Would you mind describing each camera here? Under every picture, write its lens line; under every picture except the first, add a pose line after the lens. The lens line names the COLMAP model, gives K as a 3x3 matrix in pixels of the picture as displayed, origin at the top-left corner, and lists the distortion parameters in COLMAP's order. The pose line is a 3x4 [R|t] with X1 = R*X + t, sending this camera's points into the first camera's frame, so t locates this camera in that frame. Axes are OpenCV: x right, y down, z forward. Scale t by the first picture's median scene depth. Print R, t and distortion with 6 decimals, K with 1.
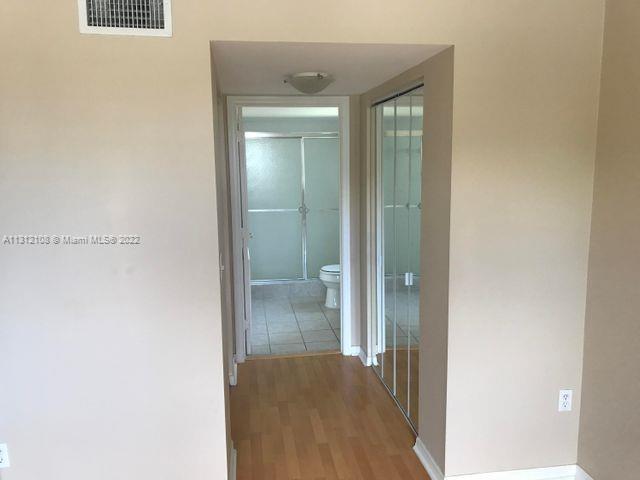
lens RADIAL K [[532.7, 0, 319.6], [0, 532.7, 237.8], [0, 0, 1]] dist [0.041022, -0.008922]
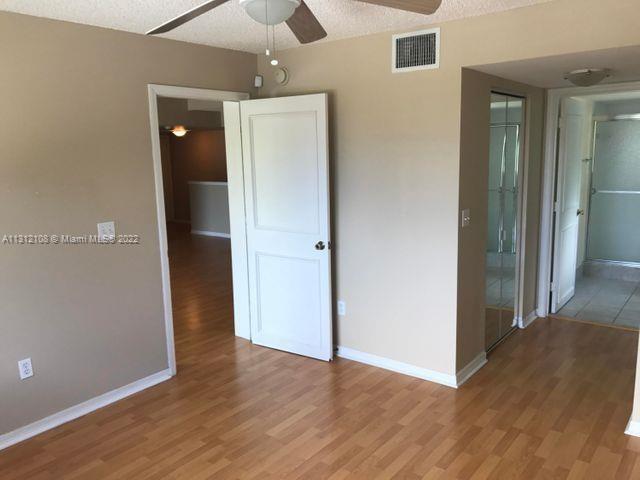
lens RADIAL K [[532.7, 0, 321.0], [0, 532.7, 240.1], [0, 0, 1]] dist [0.041022, -0.008922]
pose [[0.694428, 0.117295, -0.709937, 0.640793], [-0.091088, 0.993017, 0.074967, 0.040532], [0.713773, 0.012608, 0.700264, -0.335061]]
